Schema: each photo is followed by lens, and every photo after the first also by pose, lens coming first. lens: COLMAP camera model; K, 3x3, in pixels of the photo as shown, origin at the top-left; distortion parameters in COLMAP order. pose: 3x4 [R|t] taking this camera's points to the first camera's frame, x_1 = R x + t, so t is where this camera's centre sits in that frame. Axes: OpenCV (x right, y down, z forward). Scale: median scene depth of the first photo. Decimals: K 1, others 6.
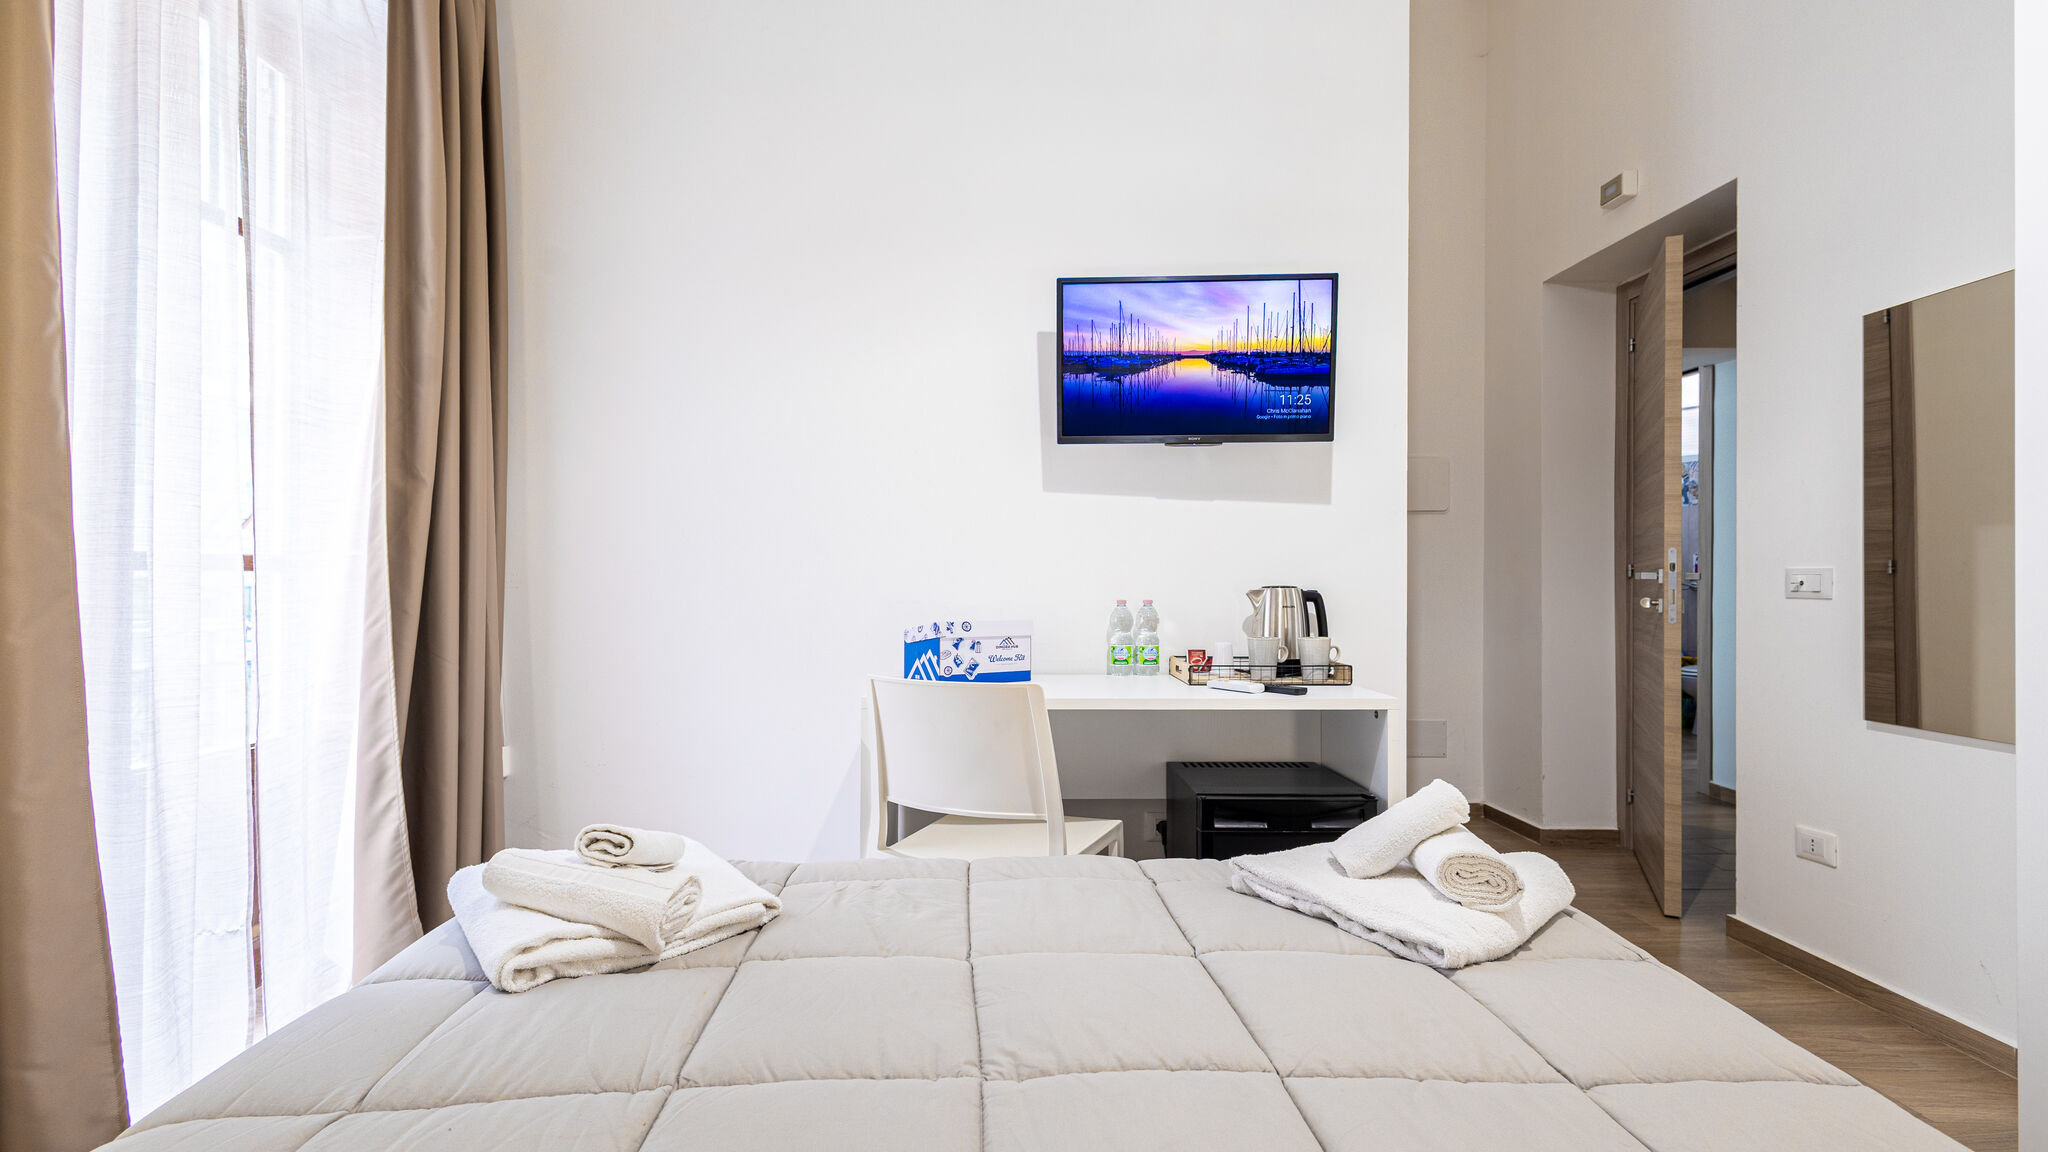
lens RADIAL K [[972.5, 0, 1021.8], [0, 972.5, 605.4], [0, 0, 1]] dist [0.013916, -0.000972]
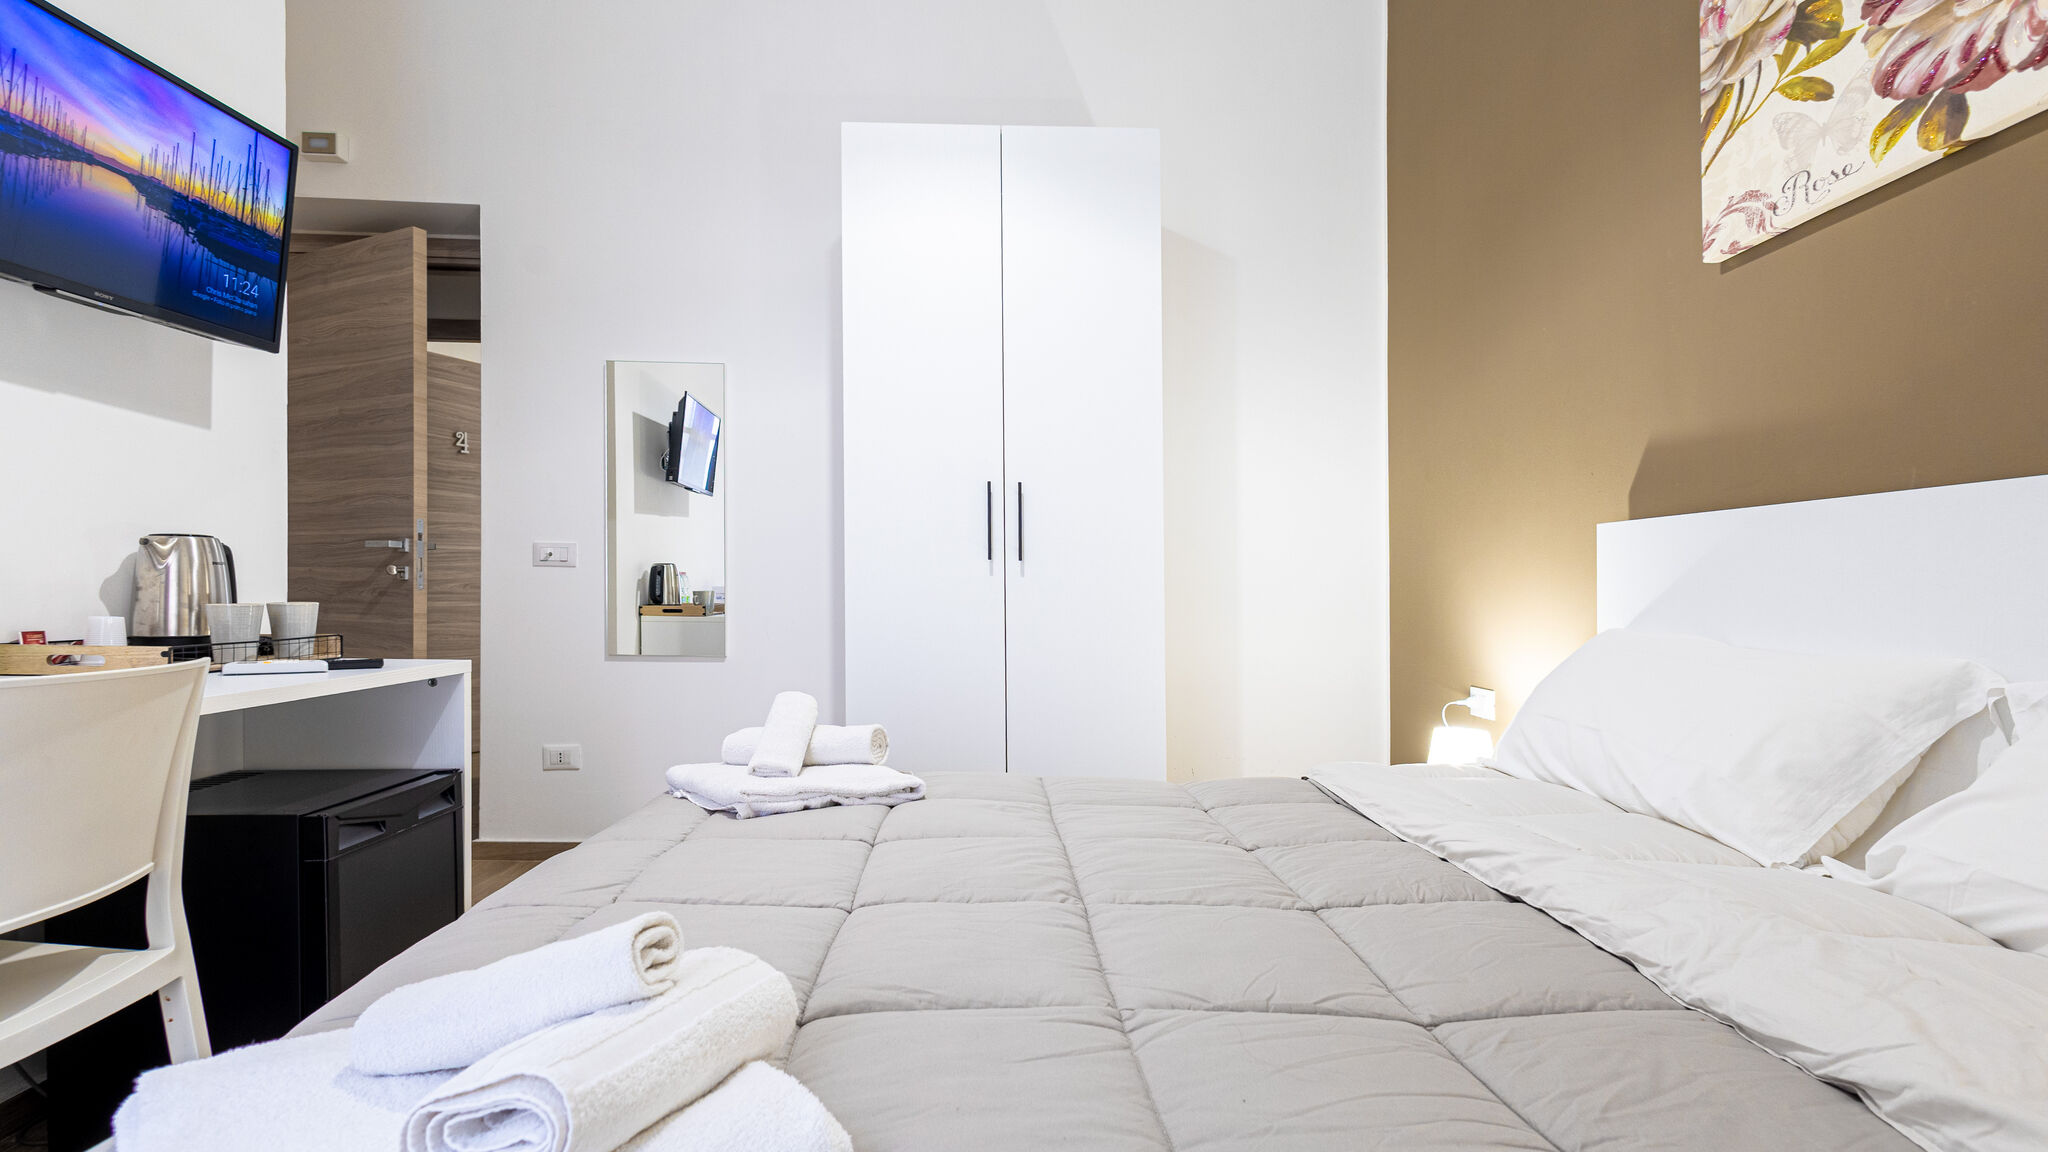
lens RADIAL K [[972.5, 0, 1021.8], [0, 972.5, 605.4], [0, 0, 1]] dist [0.013916, -0.000972]
pose [[-0.013818, -0.019619, 0.999712, -0.486869], [0.011424, 0.999739, 0.019777, 0.026134], [-0.999839, 0.011694, -0.013590, 0.412818]]
